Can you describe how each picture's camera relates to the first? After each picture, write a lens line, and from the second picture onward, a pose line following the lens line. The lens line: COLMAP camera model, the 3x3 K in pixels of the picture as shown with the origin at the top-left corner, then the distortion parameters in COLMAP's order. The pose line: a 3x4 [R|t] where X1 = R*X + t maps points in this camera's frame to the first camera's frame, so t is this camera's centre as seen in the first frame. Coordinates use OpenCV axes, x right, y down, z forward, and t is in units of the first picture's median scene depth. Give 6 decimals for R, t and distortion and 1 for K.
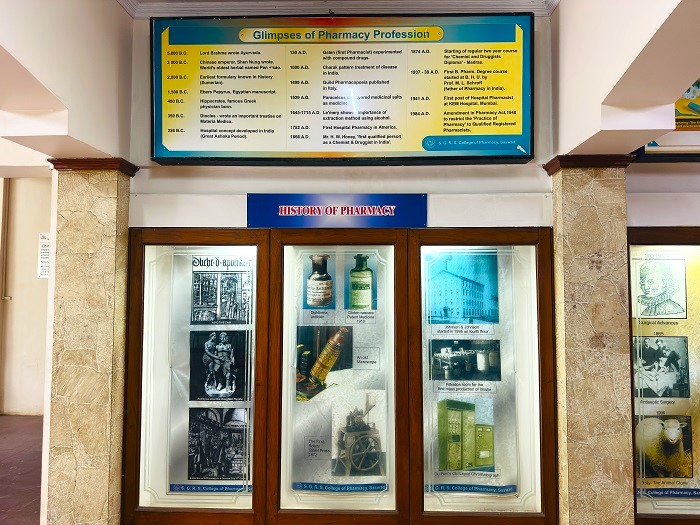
lens RADIAL K [[797.2, 0, 293.7], [0, 797.2, 263.2], [0, 0, 1]] dist [0.231824, -0.002391]
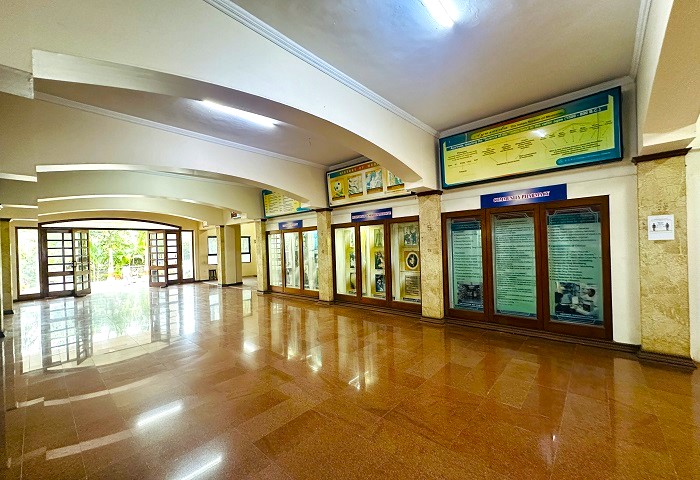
lens RADIAL K [[280.4, 0, 337.9], [0, 280.4, 249.0], [0, 0, 1]] dist [-0.001575, -0.000292]
pose [[0.757827, -0.023682, -0.652025, 0.665435], [0.078244, 0.995428, 0.054786, 0.001179], [0.647747, -0.092535, 0.756215, -0.022896]]
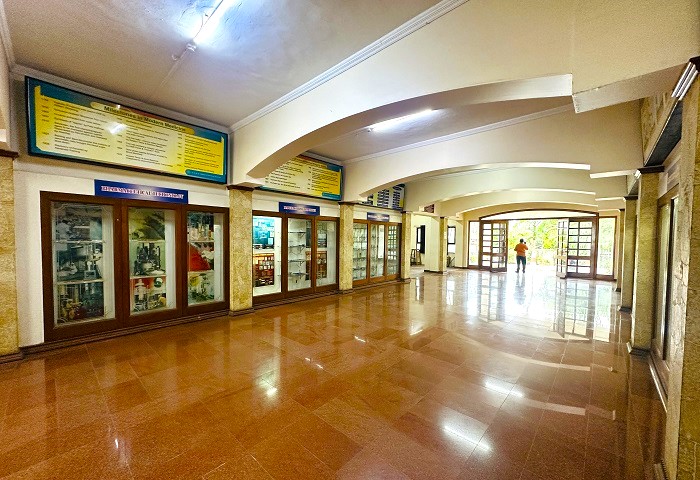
lens RADIAL K [[280.4, 0, 337.9], [0, 280.4, 249.0], [0, 0, 1]] dist [-0.001575, -0.000292]
pose [[0.652089, -0.026982, 0.757662, -0.719134], [-0.055114, 0.995035, 0.082870, -0.001542], [-0.756136, -0.095796, 0.647365, 0.038179]]
